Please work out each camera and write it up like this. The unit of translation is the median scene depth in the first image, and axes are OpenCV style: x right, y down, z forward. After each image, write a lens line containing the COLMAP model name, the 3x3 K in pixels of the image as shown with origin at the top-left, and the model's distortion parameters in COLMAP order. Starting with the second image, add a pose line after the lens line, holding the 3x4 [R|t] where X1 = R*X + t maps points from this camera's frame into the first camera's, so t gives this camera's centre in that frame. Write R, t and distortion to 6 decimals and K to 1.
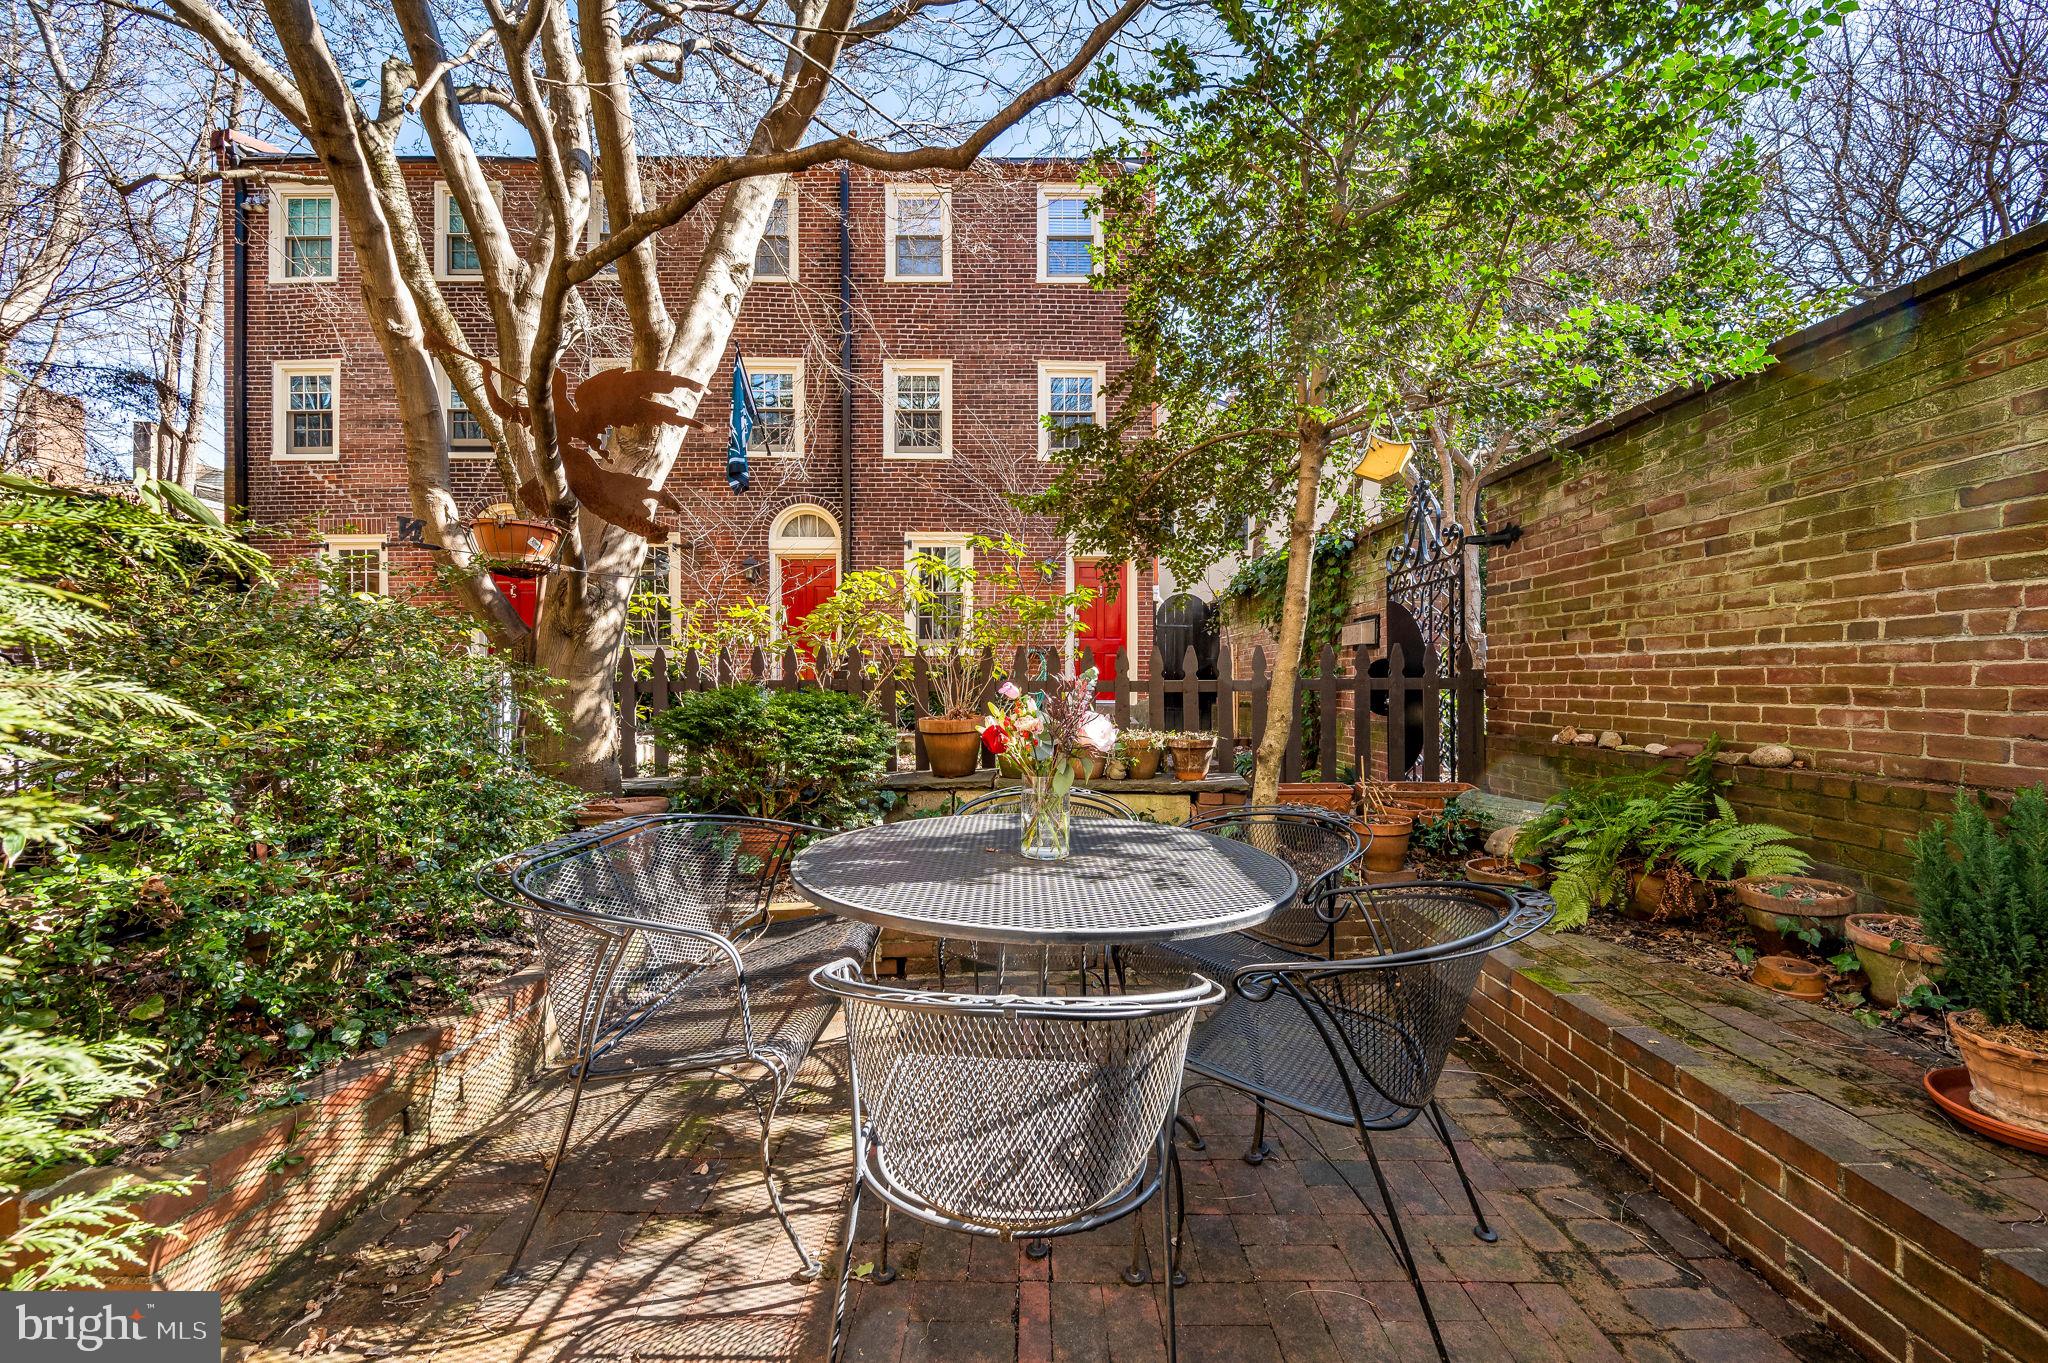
lens RADIAL K [[810.7, 0, 1029.6], [0, 810.7, 684.3], [0, 0, 1]] dist [-0.001008, 0.000150]
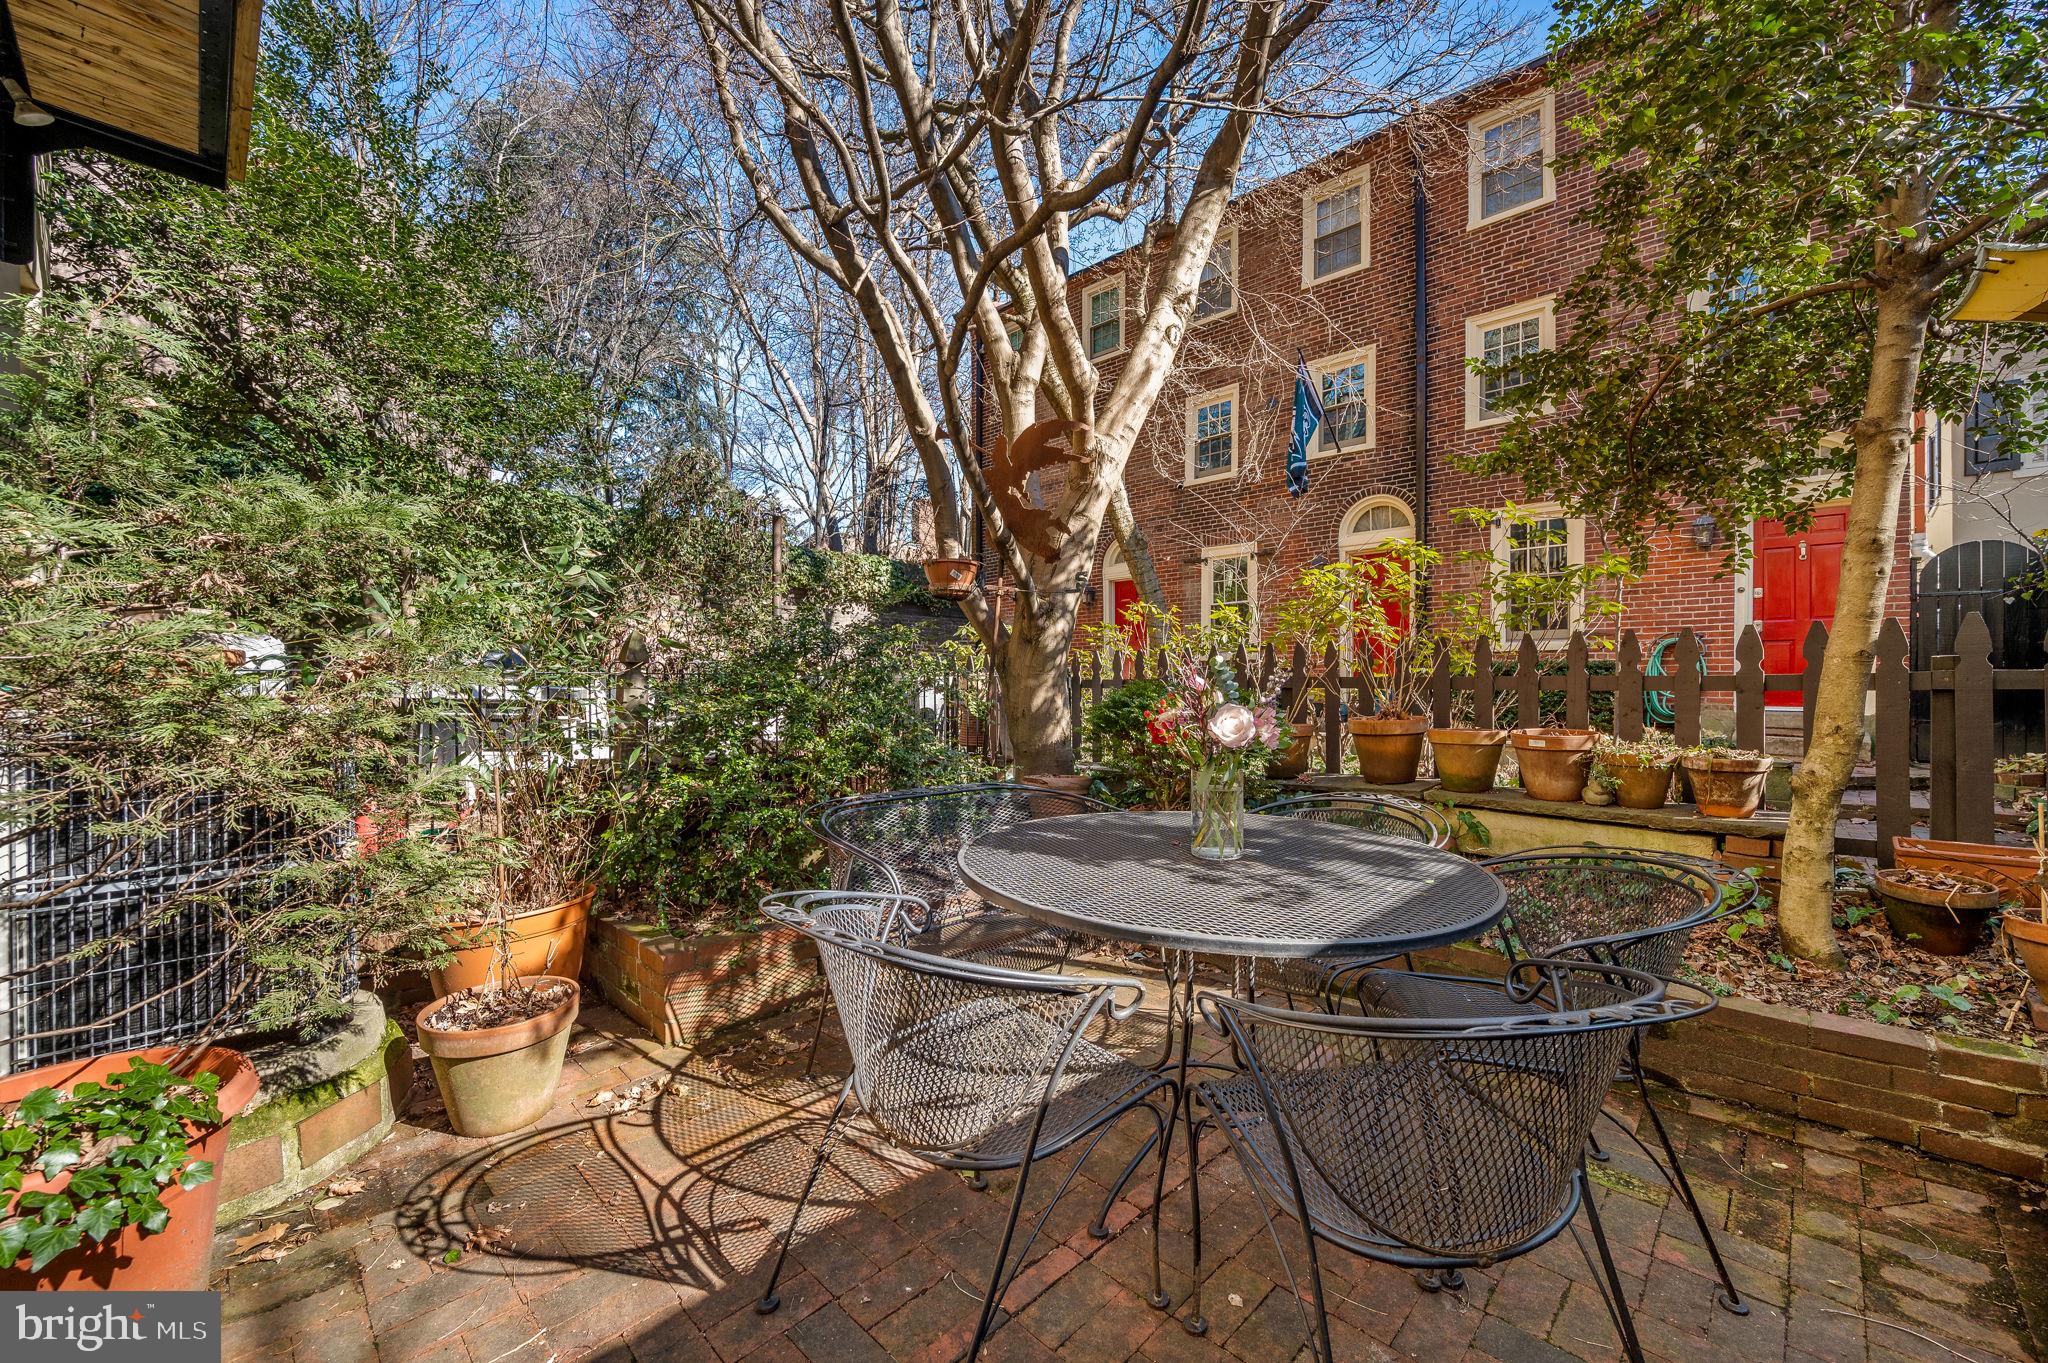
lens RADIAL K [[810.7, 0, 1026.4], [0, 810.7, 679.1], [0, 0, 1]] dist [-0.001008, 0.000150]
pose [[0.715866, -0.003749, -0.698227, 0.295682], [-0.002692, 0.999963, -0.008129, 0.007753], [0.698232, 0.007699, 0.715830, 0.092651]]
